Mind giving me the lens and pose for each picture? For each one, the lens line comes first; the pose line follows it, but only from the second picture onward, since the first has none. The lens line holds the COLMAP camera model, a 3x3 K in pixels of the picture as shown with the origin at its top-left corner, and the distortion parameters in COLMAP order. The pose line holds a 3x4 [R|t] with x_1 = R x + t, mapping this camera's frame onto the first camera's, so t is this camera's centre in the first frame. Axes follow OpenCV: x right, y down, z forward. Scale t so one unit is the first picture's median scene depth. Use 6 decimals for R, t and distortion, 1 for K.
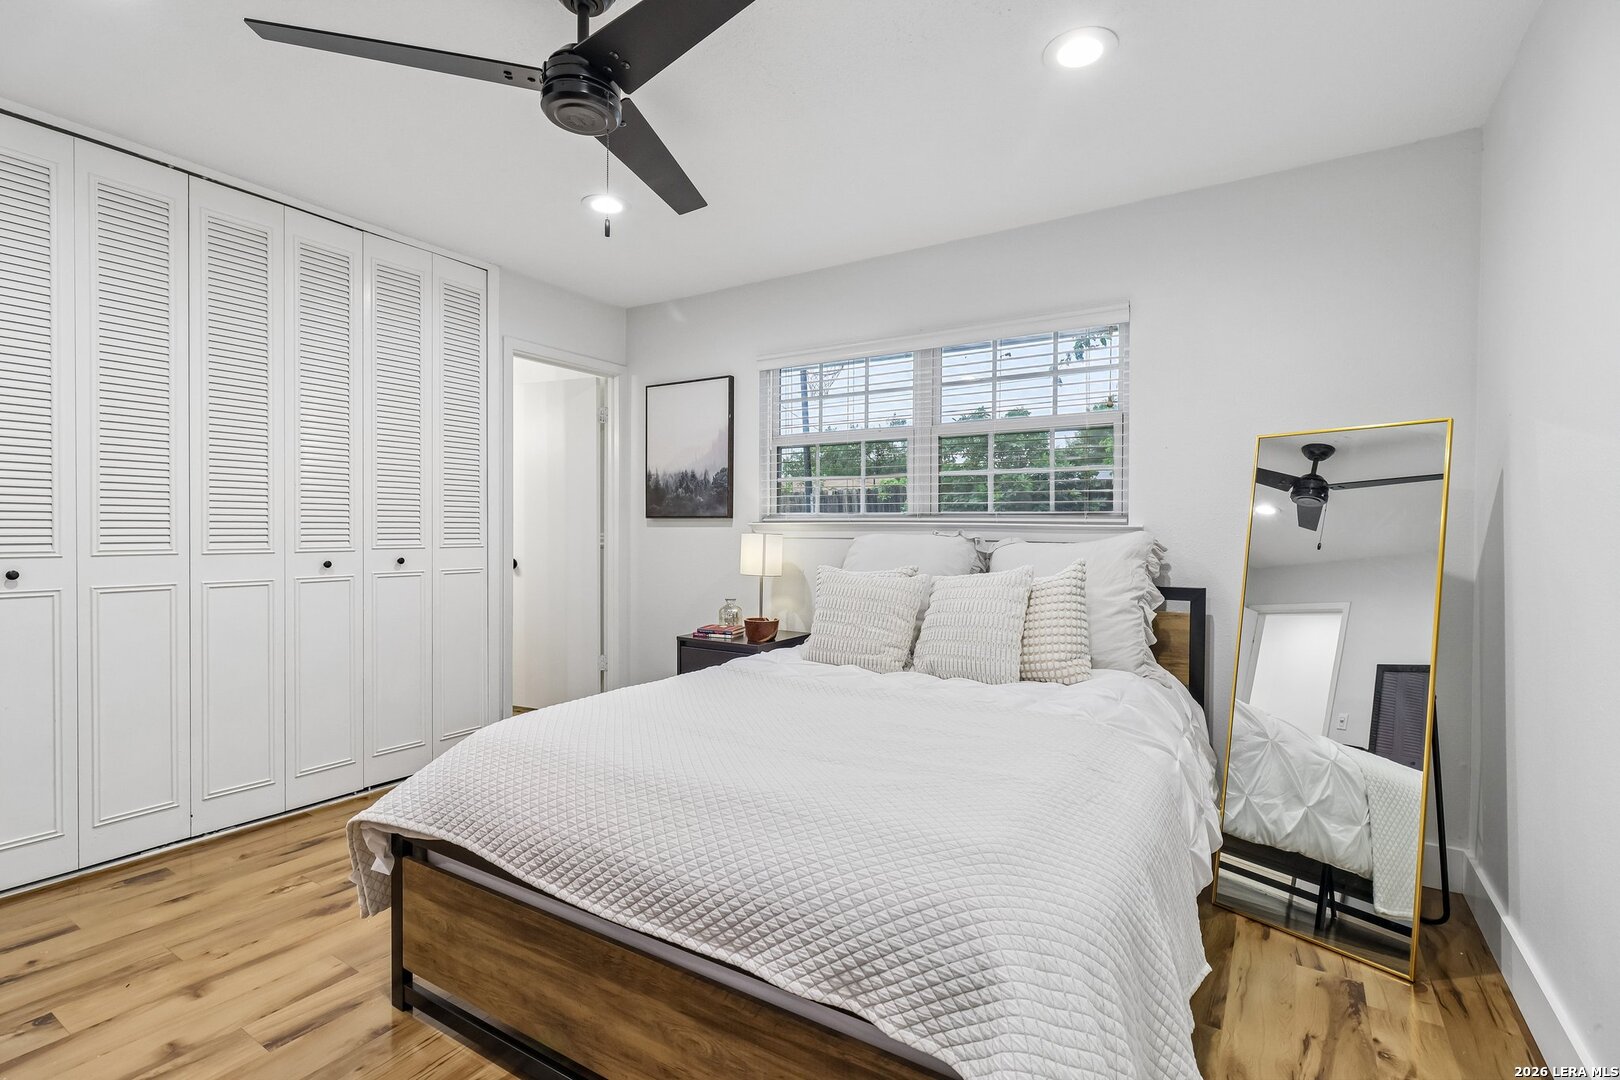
lens RADIAL K [[746.3, 0, 812.7], [0, 746.3, 536.8], [0, 0, 1]] dist [0.003088, -0.001180]
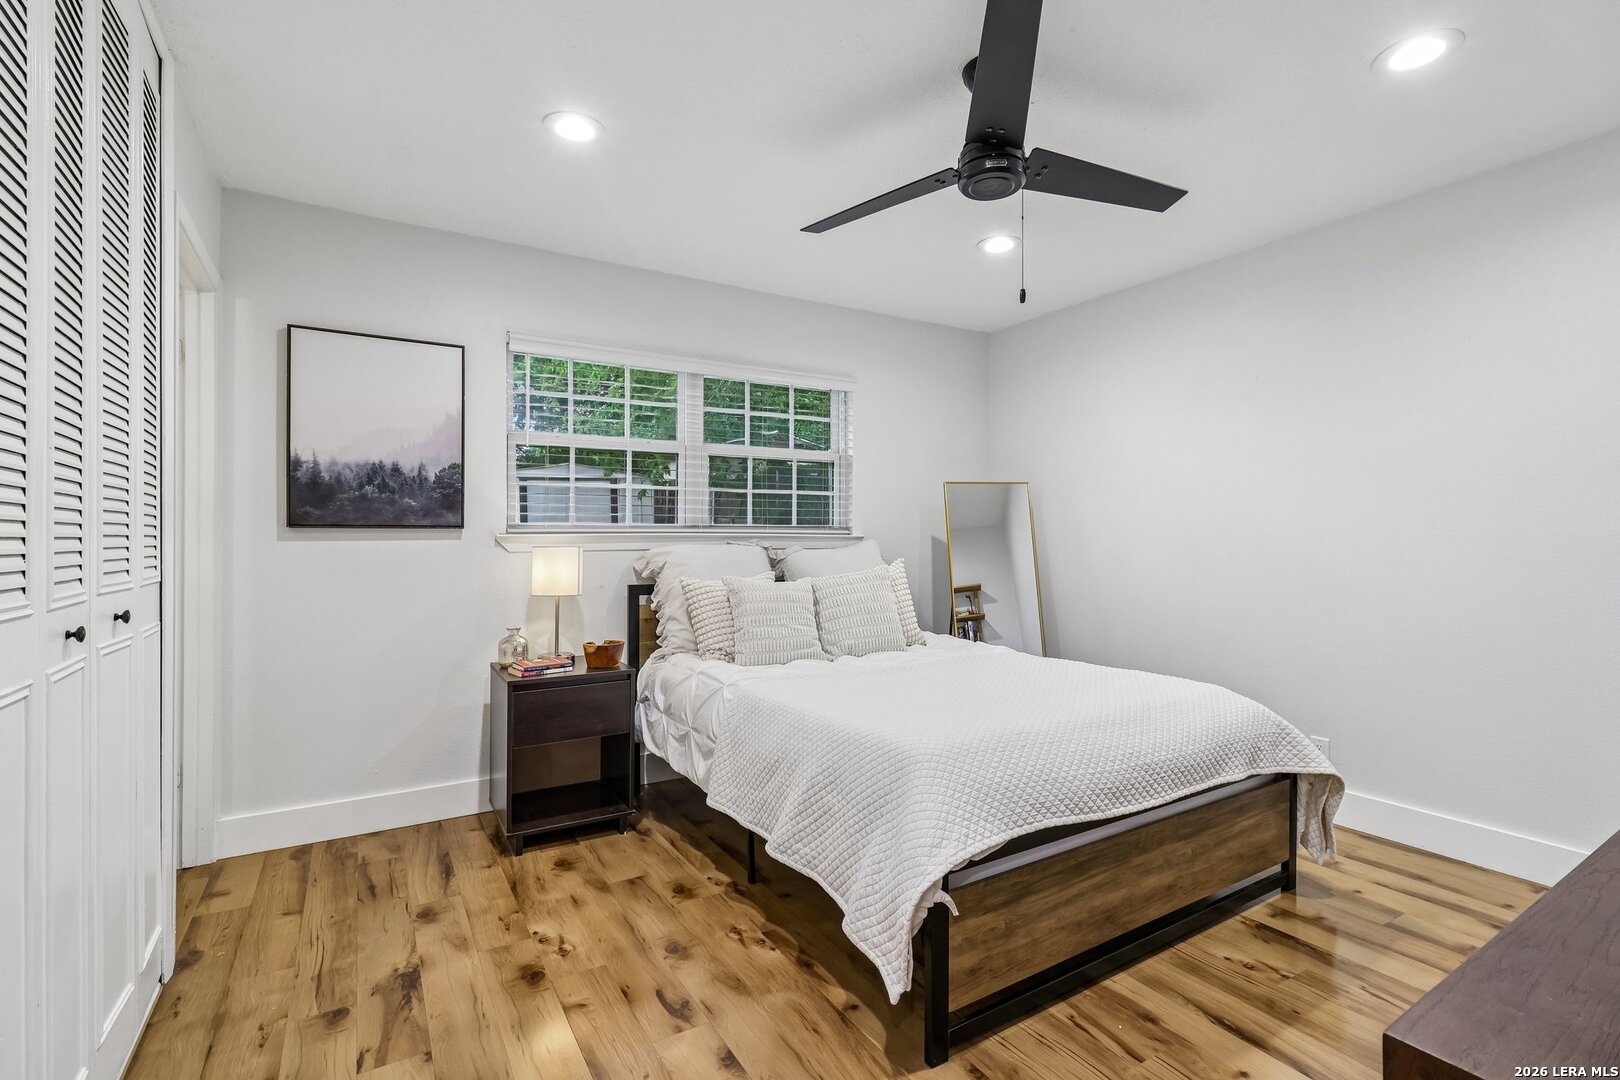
lens RADIAL K [[746.3, 0, 813.0], [0, 746.3, 549.5], [0, 0, 1]] dist [0.003088, -0.001180]
pose [[0.445584, -0.021175, 0.894990, -0.653028], [0.017799, 0.999732, 0.014792, -0.008134], [-0.895063, 0.009339, 0.445842, 0.330348]]
